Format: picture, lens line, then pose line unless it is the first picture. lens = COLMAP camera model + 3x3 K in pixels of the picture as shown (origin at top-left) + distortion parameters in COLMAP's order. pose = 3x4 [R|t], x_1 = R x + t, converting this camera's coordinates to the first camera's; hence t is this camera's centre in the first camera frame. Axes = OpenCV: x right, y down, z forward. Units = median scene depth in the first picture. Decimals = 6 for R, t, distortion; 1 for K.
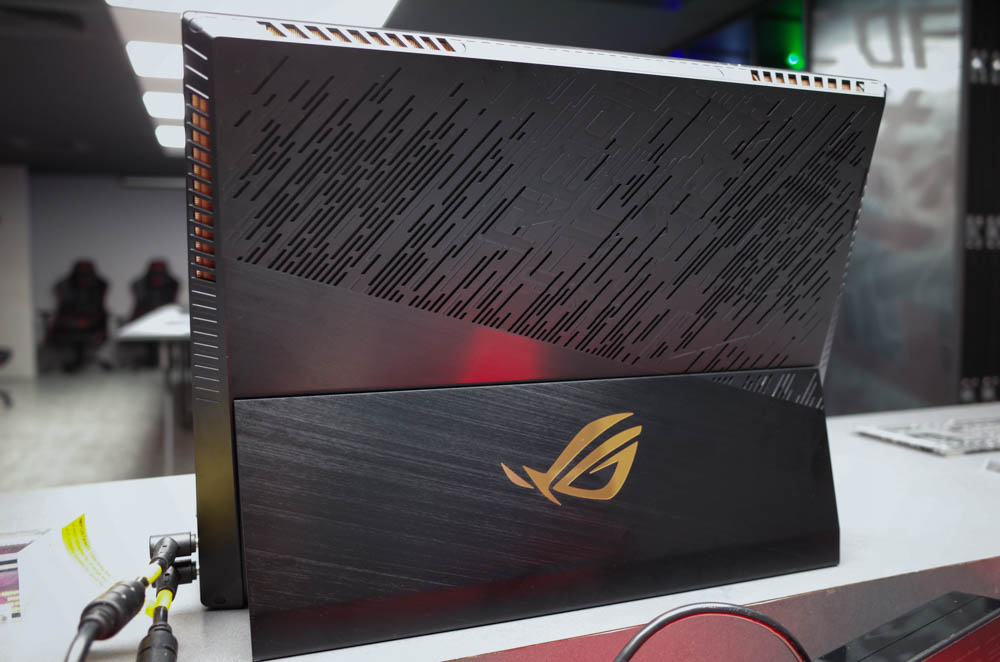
lens RADIAL K [[811.7, 0, 485.9], [0, 811.7, 332.0], [0, 0, 1]] dist [-0.048676, 0.004156]
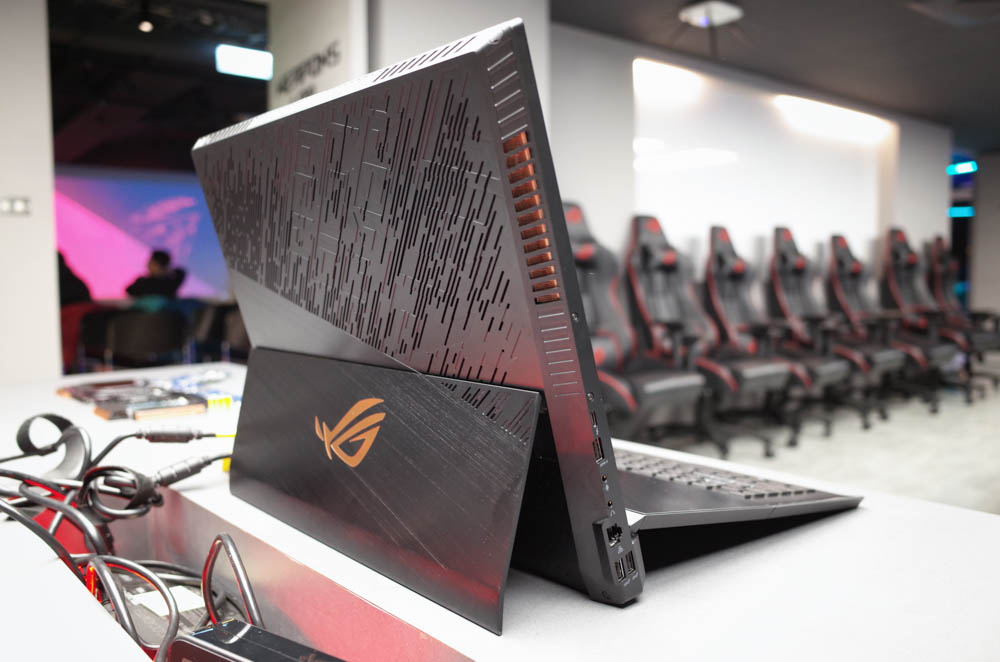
lens RADIAL K [[811.7, 0, 485.9], [0, 811.7, 332.0], [0, 0, 1]] dist [-0.048676, 0.004156]
pose [[0.333449, 0.070265, -0.940146, 1.288497], [-0.057820, 0.996866, 0.053996, -0.062598], [0.940993, 0.036354, 0.336467, 0.768493]]
